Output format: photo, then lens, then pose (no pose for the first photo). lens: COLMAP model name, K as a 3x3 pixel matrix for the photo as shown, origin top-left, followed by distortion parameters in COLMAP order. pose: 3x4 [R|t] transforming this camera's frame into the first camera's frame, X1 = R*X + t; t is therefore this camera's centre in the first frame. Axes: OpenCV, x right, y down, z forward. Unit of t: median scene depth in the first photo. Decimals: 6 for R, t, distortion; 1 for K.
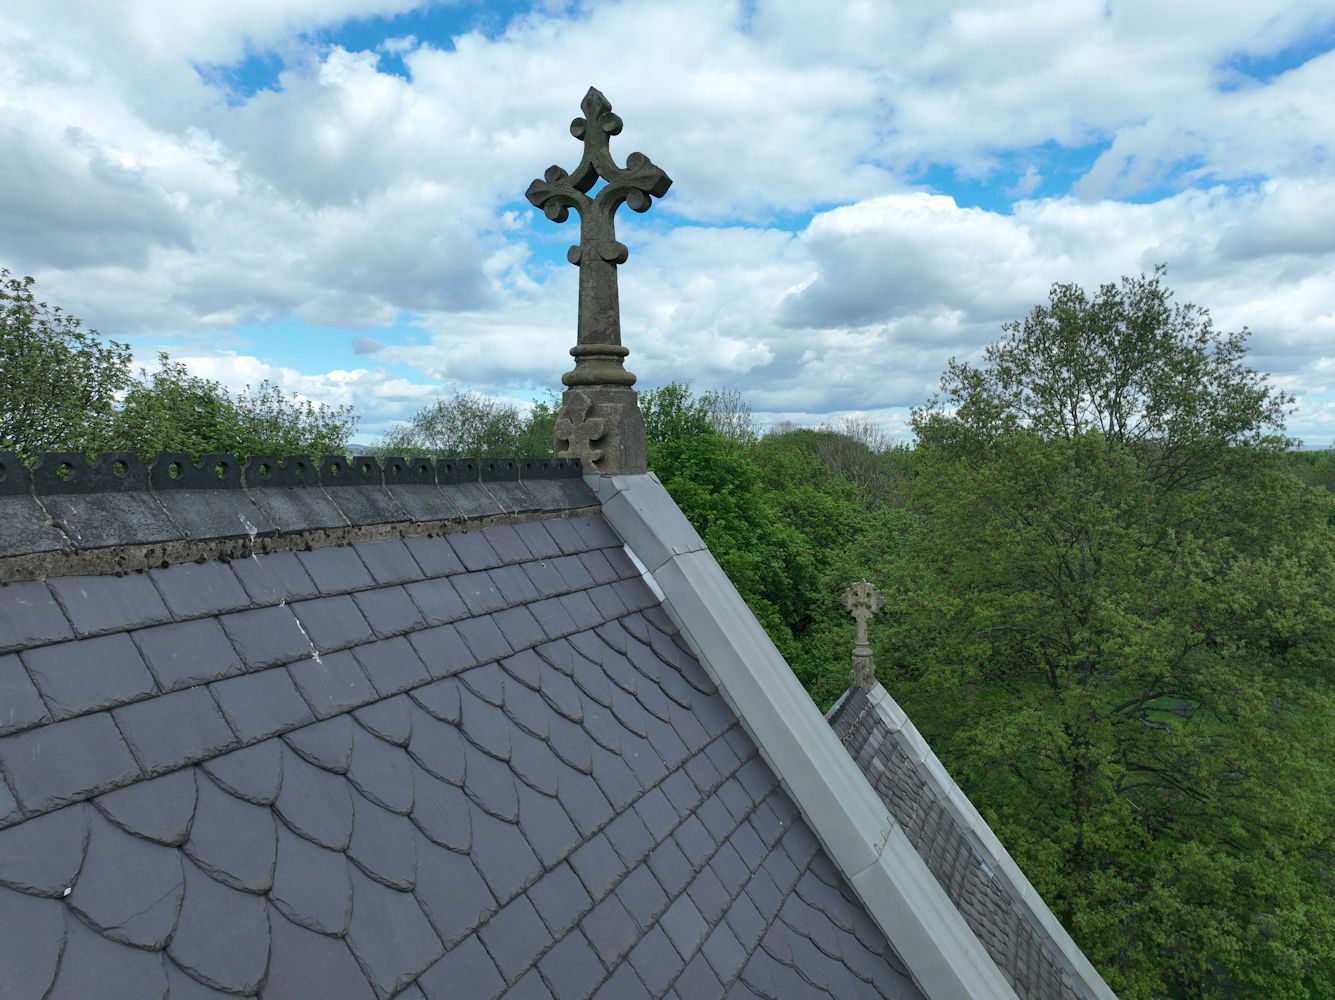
lens RADIAL K [[937.7, 0, 668.6], [0, 937.7, 503.9], [0, 0, 1]] dist [-0.003193, 0.023027]
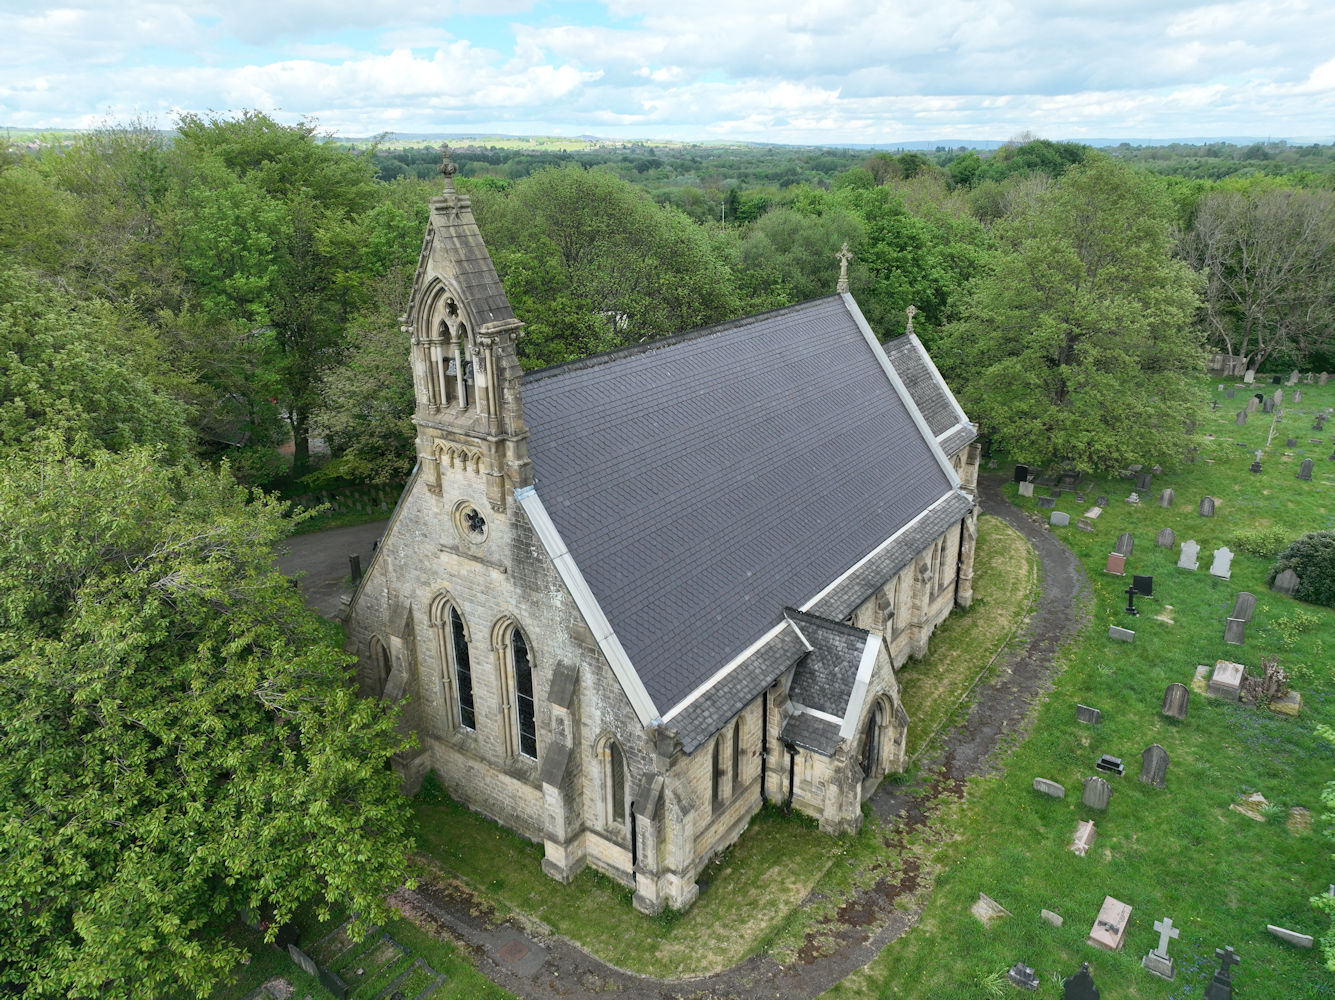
lens RADIAL K [[937.7, 0, 672.9], [0, 937.7, 501.0], [0, 0, 1]] dist [-0.003193, 0.023027]
pose [[0.971608, 0.076868, -0.223761, 0.088675], [-0.004884, 0.952066, 0.305852, -0.149493], [0.236546, -0.296076, 0.925411, -1.371859]]
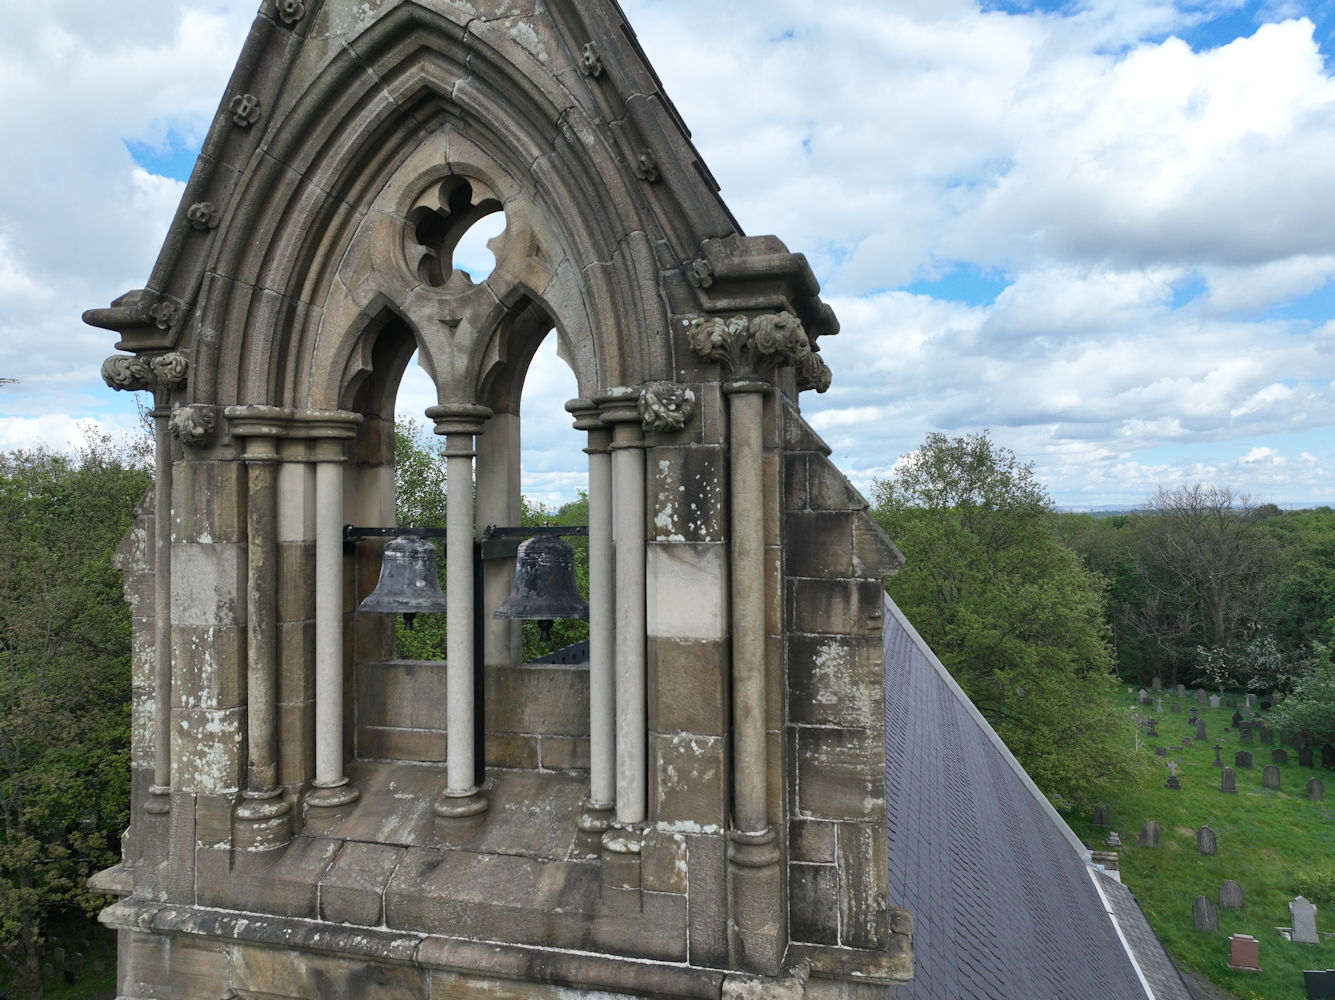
lens RADIAL K [[937.7, 0, 671.4], [0, 937.7, 498.4], [0, 0, 1]] dist [-0.003193, 0.023027]
pose [[0.993753, -0.003593, 0.111541, -0.290992], [0.011154, 0.997675, -0.067239, -0.000153], [-0.111040, 0.068063, 0.991482, -0.735035]]
